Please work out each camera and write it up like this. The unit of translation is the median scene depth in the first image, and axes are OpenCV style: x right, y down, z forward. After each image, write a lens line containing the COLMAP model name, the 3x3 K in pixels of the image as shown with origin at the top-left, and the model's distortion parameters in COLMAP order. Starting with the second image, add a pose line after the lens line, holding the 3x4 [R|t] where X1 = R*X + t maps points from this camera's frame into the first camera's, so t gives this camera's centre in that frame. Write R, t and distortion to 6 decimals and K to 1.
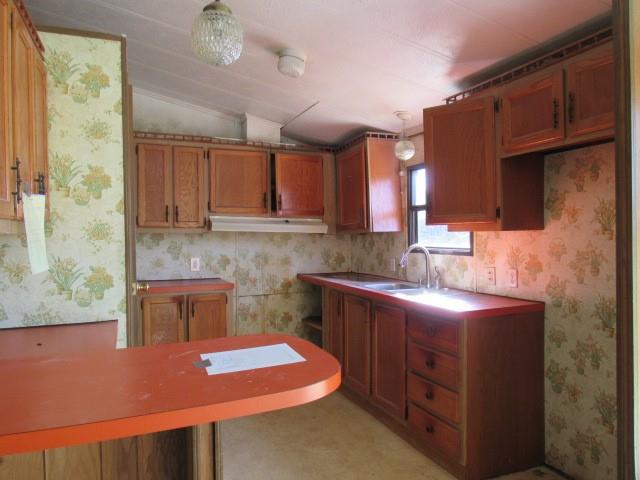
lens RADIAL K [[459.7, 0, 317.0], [0, 459.7, 237.6], [0, 0, 1]] dist [-0.029910, 0.012631]
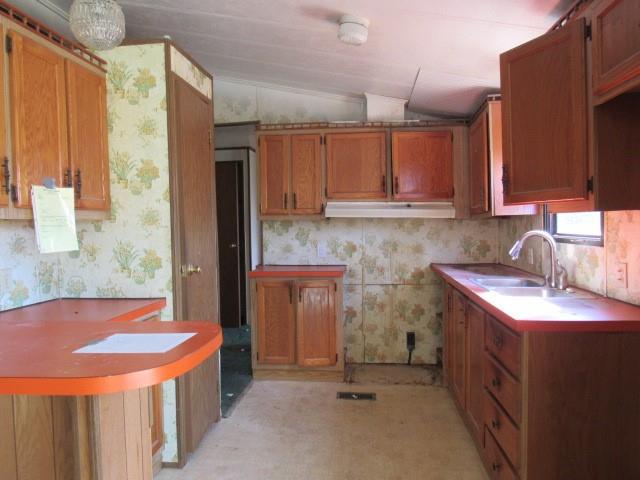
lens RADIAL K [[459.7, 0, 318.1], [0, 459.7, 238.2], [0, 0, 1]] dist [-0.029910, 0.012631]
pose [[0.874087, 0.008952, -0.485687, 0.247285], [0.004492, 0.999639, 0.026508, 0.004787], [0.485748, -0.025352, 0.873731, 0.125958]]
